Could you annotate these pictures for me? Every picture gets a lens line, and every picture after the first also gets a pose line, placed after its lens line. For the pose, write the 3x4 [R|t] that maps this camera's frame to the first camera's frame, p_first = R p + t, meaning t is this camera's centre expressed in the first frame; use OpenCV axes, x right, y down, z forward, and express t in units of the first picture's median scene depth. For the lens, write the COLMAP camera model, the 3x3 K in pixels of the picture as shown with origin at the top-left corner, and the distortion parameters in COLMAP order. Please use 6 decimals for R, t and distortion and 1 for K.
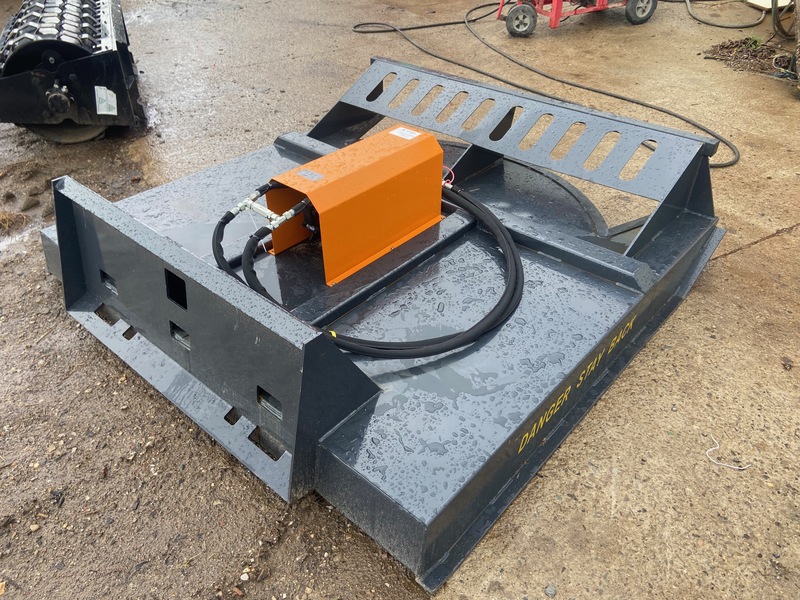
lens RADIAL K [[603.0, 0, 396.2], [0, 603.0, 296.8], [0, 0, 1]] dist [0.121705, -0.147885]
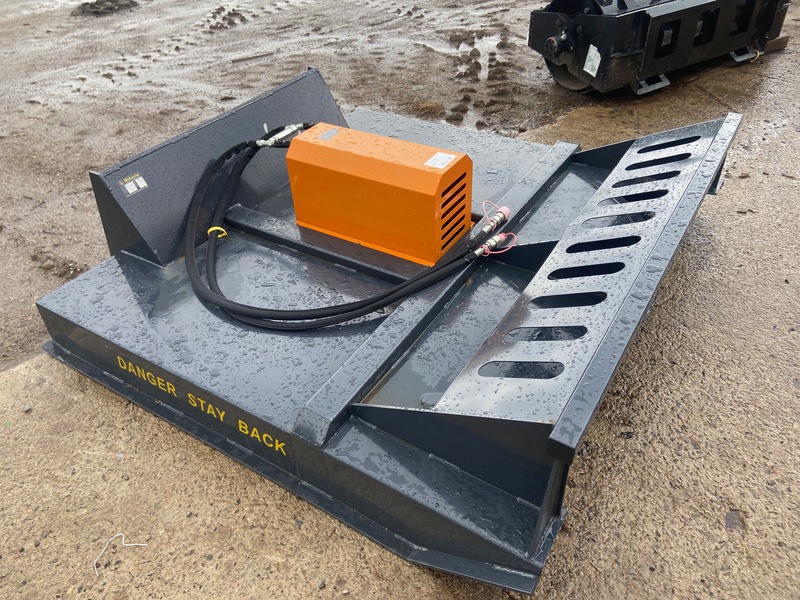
lens RADIAL K [[604.4, 0, 388.6], [0, 604.4, 299.5], [0, 0, 1]] dist [0.125369, -0.156621]
pose [[0.149187, 0.613249, -0.775674, 0.960125], [-0.546166, 0.705036, 0.452357, -0.568971], [0.824285, 0.356161, 0.440117, 0.717328]]
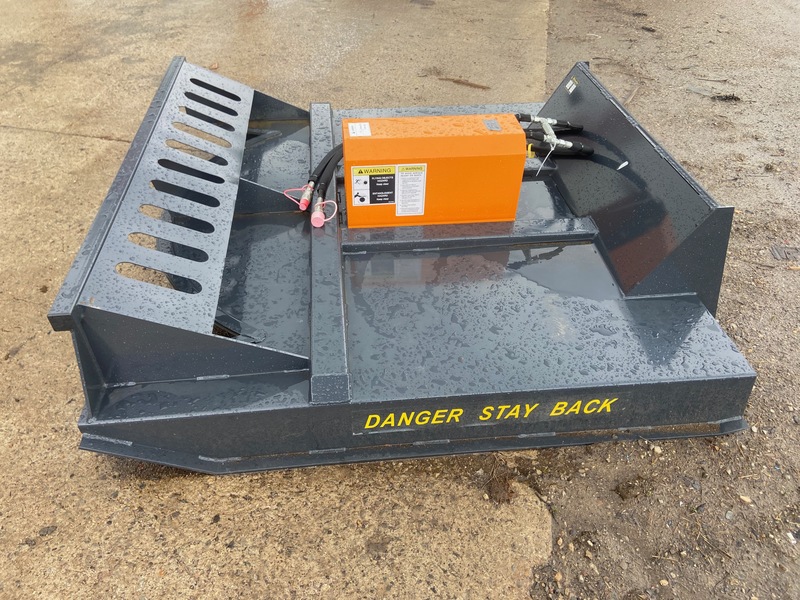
lens RADIAL K [[603.0, 0, 396.2], [0, 603.0, 296.8], [0, 0, 1]] dist [0.121705, -0.147885]
pose [[-0.736700, -0.439972, 0.513516, -0.730439], [0.396603, 0.333946, 0.855094, -1.128250], [-0.547704, 0.833610, -0.071524, 1.461460]]
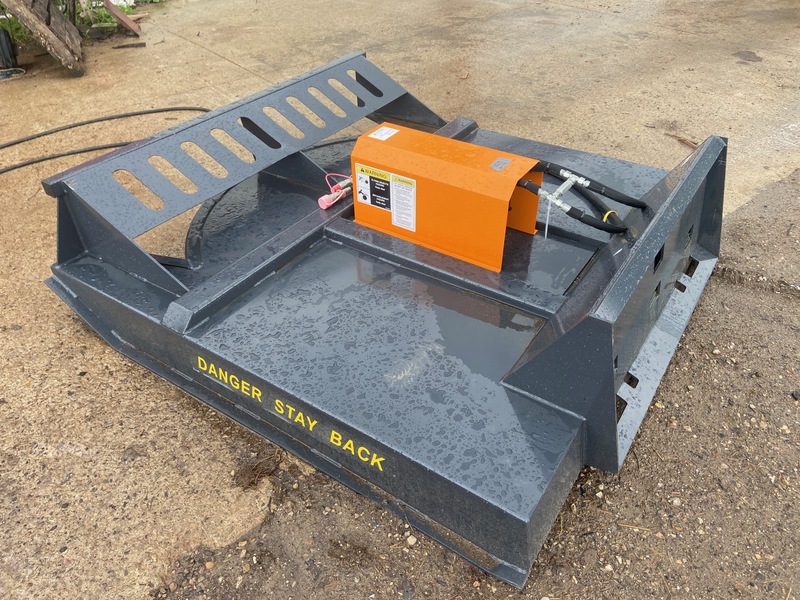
lens RADIAL K [[604.4, 0, 388.6], [0, 604.4, 299.5], [0, 0, 1]] dist [0.125369, -0.156621]
pose [[-0.125730, -0.607096, 0.784619, -1.077867], [0.606768, 0.578658, 0.544966, -0.757579], [-0.784872, 0.544600, 0.295611, 0.992298]]
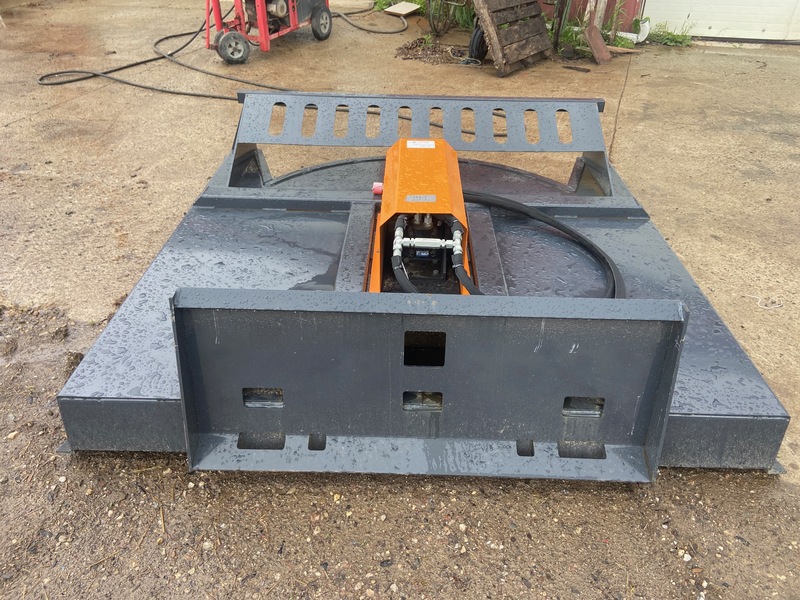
lens RADIAL K [[603.0, 0, 396.2], [0, 603.0, 296.8], [0, 0, 1]] dist [0.121705, -0.147885]
pose [[0.762868, -0.349217, 0.544133, -0.758305], [0.371247, 0.925616, 0.073563, -0.146404], [-0.529348, 0.145889, 0.835768, 0.254427]]
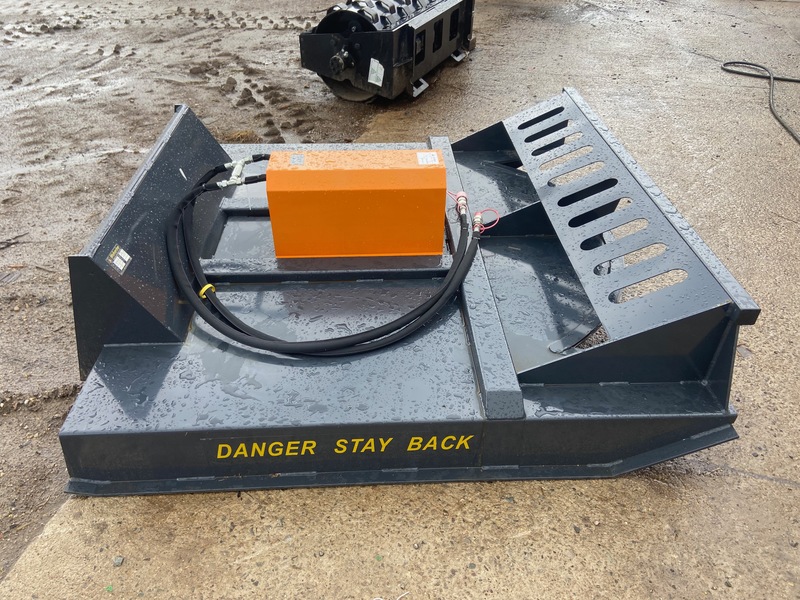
lens RADIAL K [[607.3, 0, 395.5], [0, 607.3, 303.2], [0, 0, 1]] dist [0.127140, -0.160851]
pose [[0.694098, 0.439589, -0.570079, 0.745791], [-0.435887, 0.886874, 0.153158, -0.222384], [0.572915, 0.142183, 0.807188, 0.247371]]
